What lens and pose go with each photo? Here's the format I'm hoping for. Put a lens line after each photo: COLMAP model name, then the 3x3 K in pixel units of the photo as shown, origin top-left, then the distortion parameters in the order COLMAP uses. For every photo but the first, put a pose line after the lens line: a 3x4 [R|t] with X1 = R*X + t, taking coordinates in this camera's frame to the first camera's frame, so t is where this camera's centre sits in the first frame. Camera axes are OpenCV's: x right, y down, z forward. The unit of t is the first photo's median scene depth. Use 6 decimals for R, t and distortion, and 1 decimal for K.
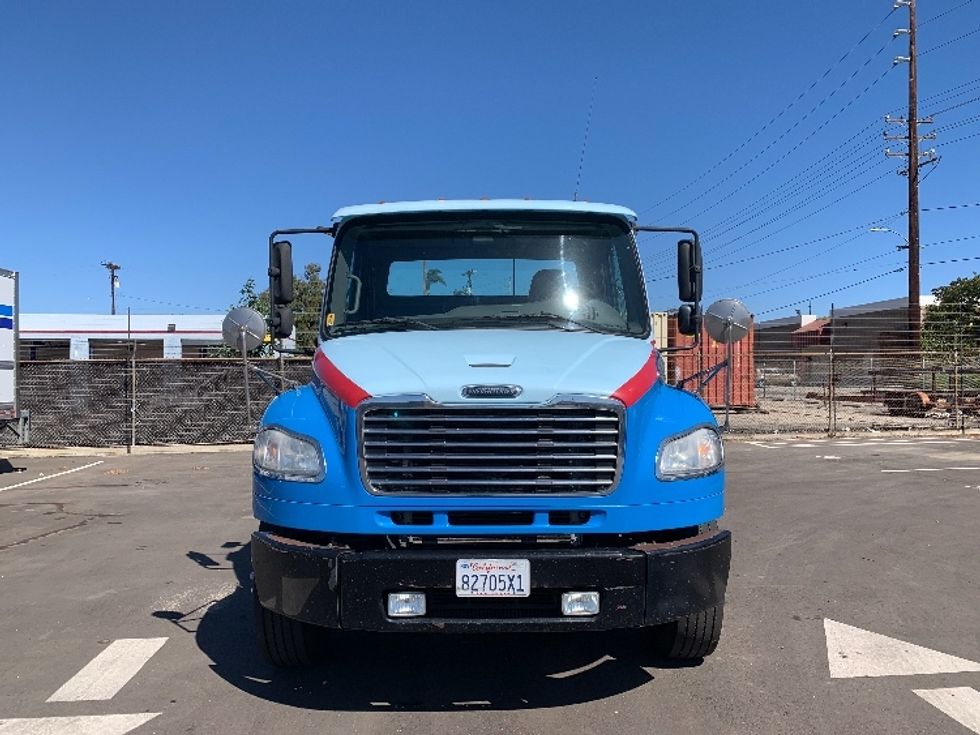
lens RADIAL K [[742.0, 0, 483.9], [0, 742.0, 367.3], [0, 0, 1]] dist [0.056941, -0.063916]
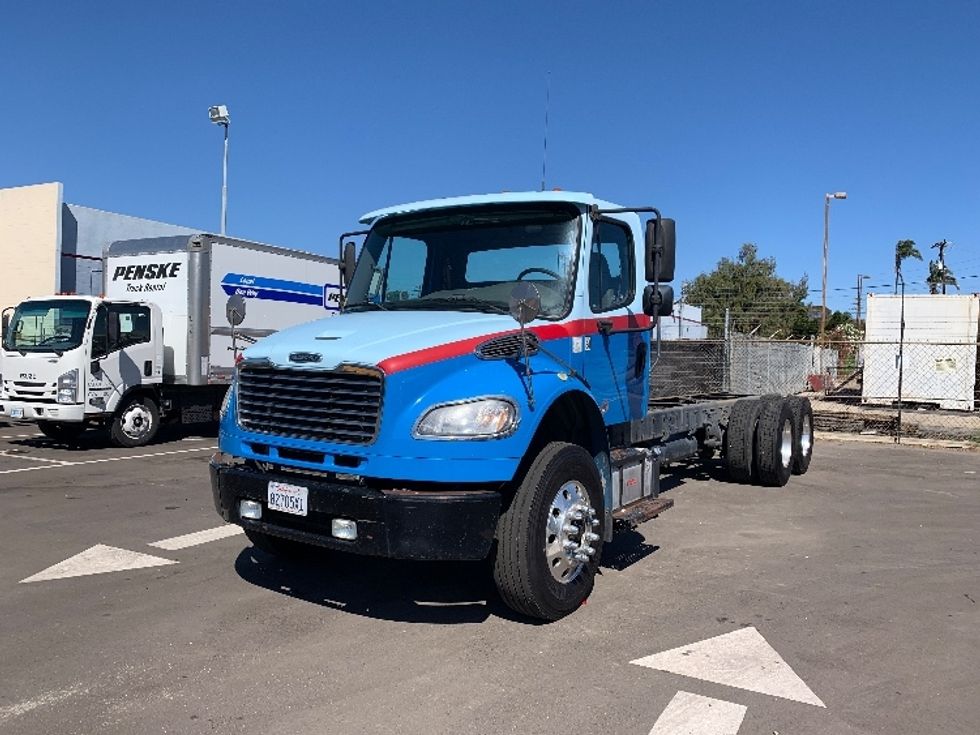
lens RADIAL K [[742.0, 0, 483.9], [0, 742.0, 367.3], [0, 0, 1]] dist [0.056941, -0.063916]
pose [[0.830219, 0.039835, -0.556012, 0.923951], [-0.027518, 0.999156, 0.030494, 0.000787], [0.556757, -0.010017, 0.830615, 0.087851]]
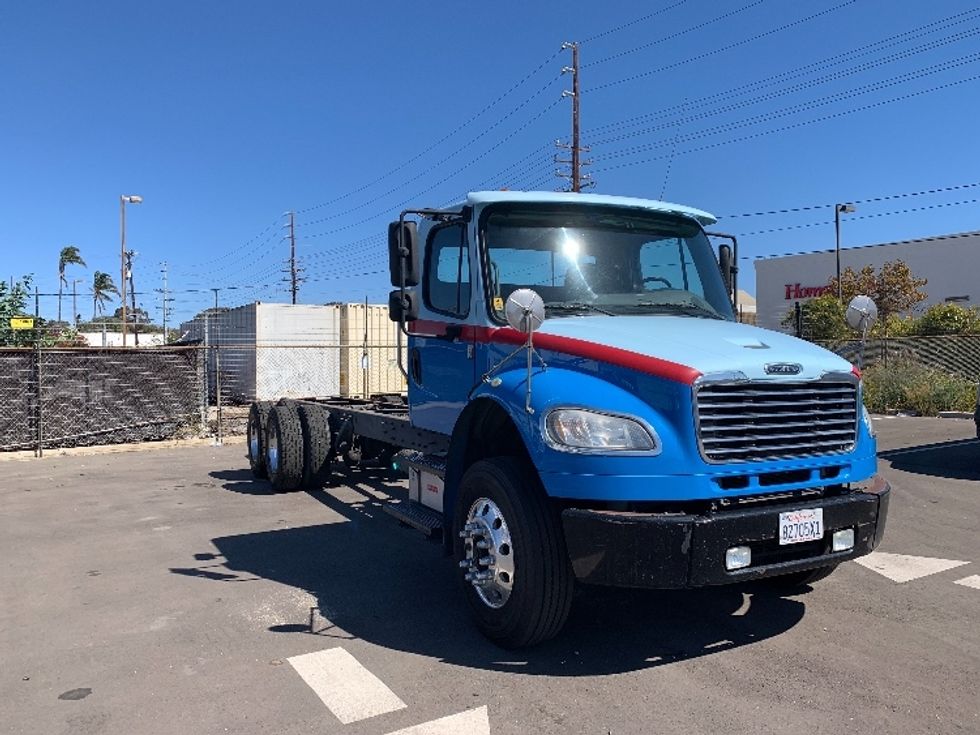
lens RADIAL K [[750.1, 0, 484.3], [0, 750.1, 362.1], [0, 0, 1]] dist [0.002829, 0.009136]
pose [[0.898367, -0.004925, 0.439219, -0.864762], [0.003699, 0.999987, 0.003648, 0.014561], [-0.439231, -0.001653, 0.898373, 0.135474]]
